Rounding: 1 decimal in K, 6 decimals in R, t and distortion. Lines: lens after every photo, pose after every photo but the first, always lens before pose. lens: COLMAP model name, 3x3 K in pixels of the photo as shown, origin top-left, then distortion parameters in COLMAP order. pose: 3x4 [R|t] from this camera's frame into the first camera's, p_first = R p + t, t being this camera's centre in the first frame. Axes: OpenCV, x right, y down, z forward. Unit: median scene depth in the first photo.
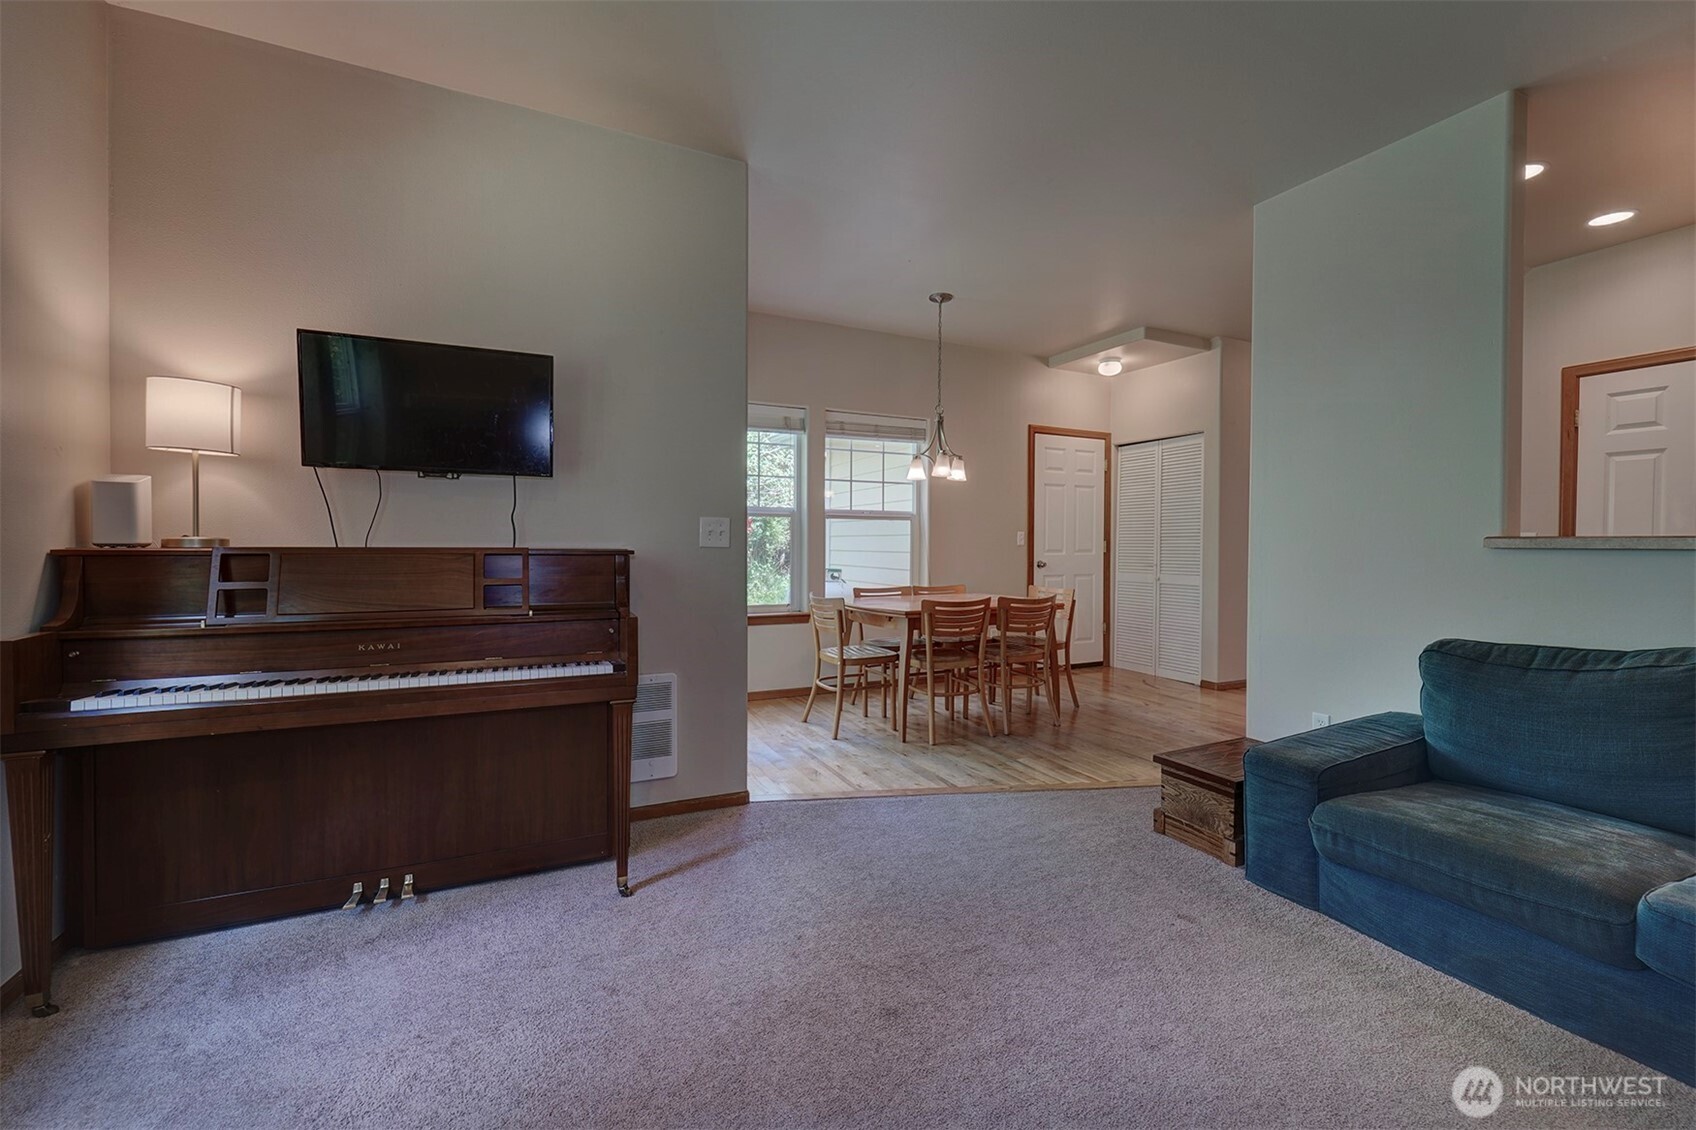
lens RADIAL K [[691.2, 0, 841.7], [0, 691.2, 560.8], [0, 0, 1]] dist [-0.000416, -0.000081]
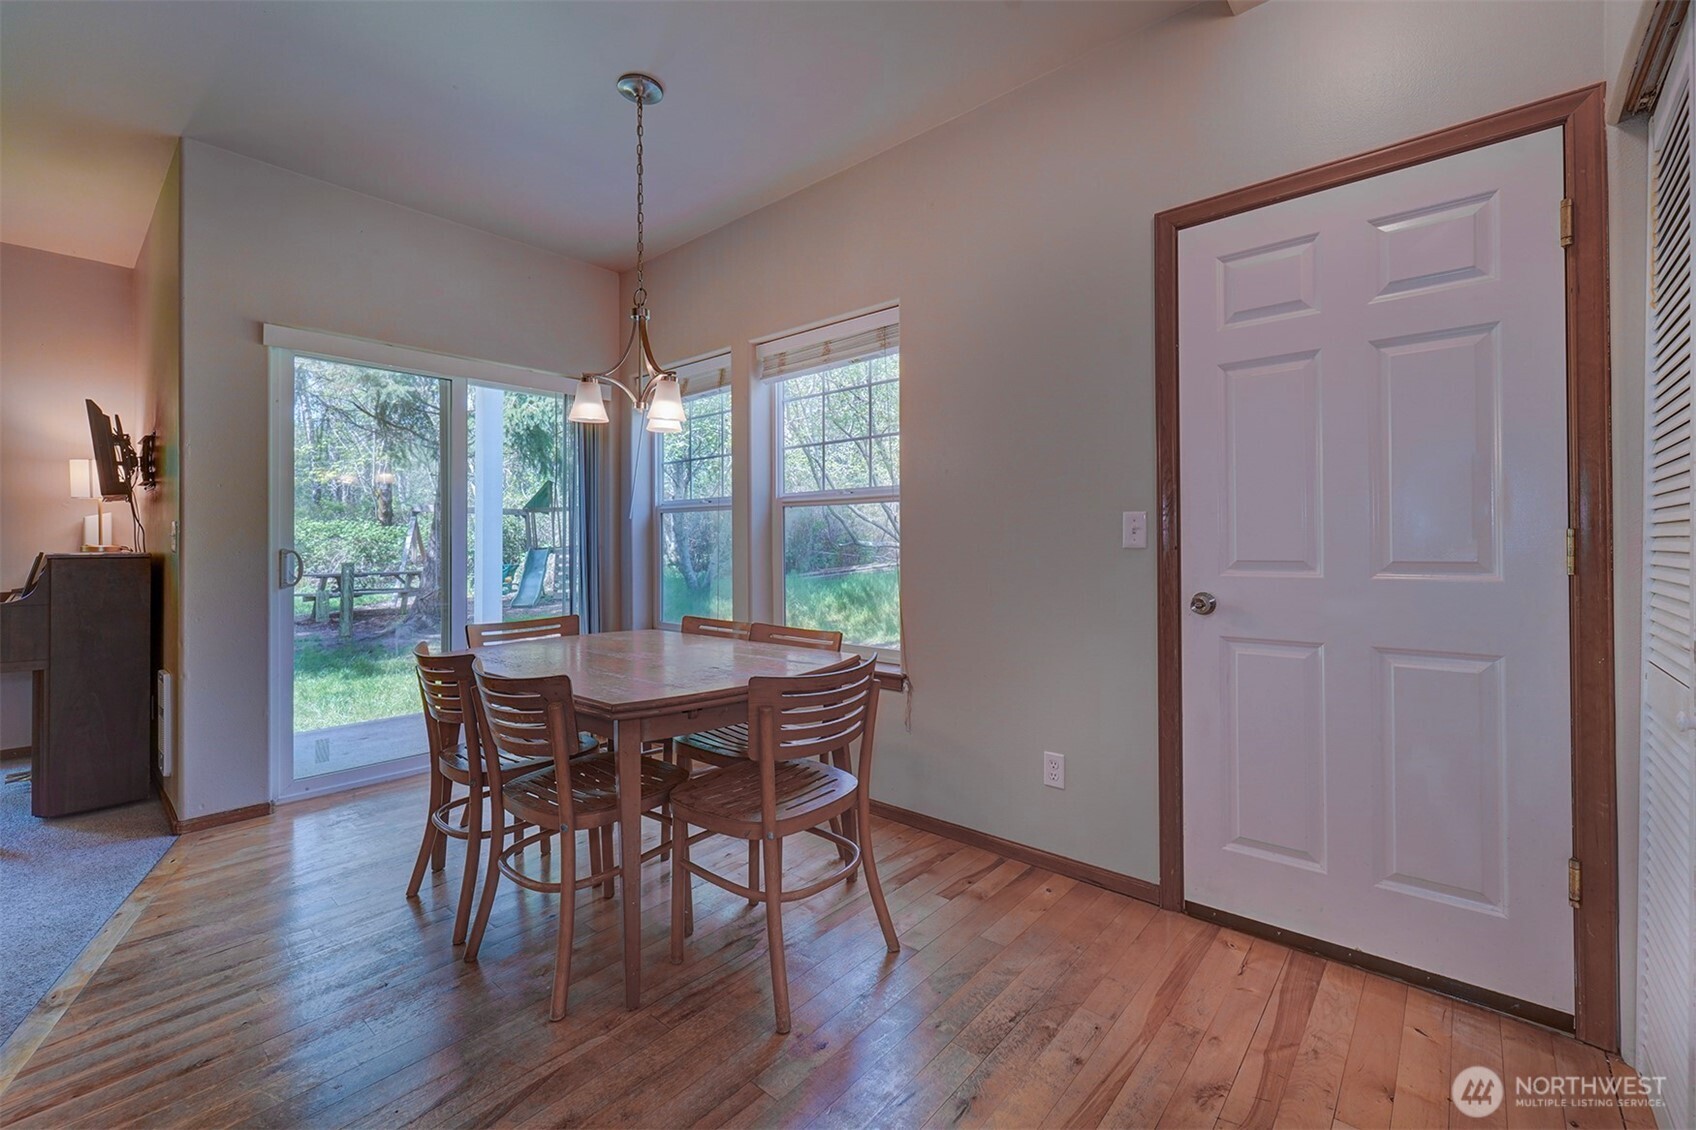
lens RADIAL K [[693.7, 0, 836.8], [0, 693.7, 542.4], [0, 0, 1]] dist [-0.001615, -0.000304]
pose [[0.413578, -0.010632, -0.910407, 0.530708], [-0.016316, 0.999685, -0.019086, -0.015297], [0.910322, 0.022748, 0.413274, 0.701378]]
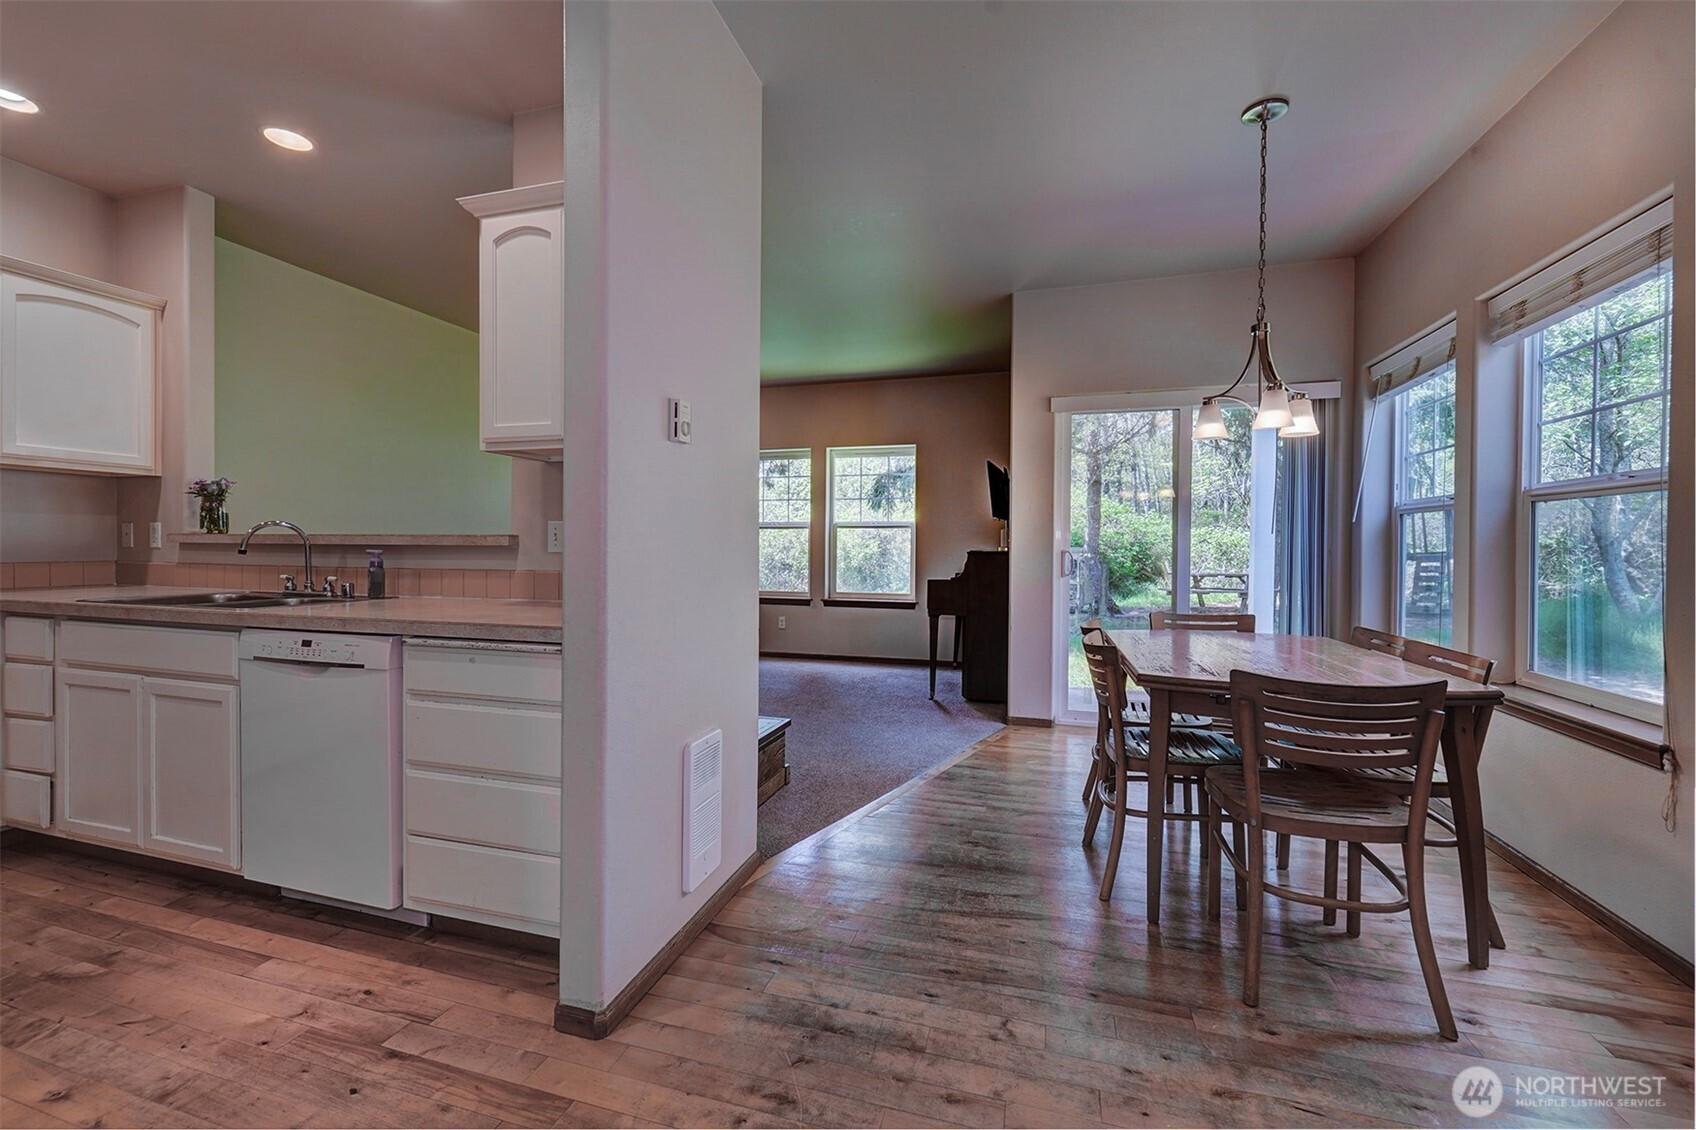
lens RADIAL K [[691.2, 0, 841.7], [0, 691.2, 560.8], [0, 0, 1]] dist [-0.000416, -0.000081]
pose [[-0.675714, 0.002237, -0.737161, 0.589274], [-0.030750, 0.999039, 0.031219, -0.017303], [0.736522, 0.043763, -0.674996, 0.834395]]
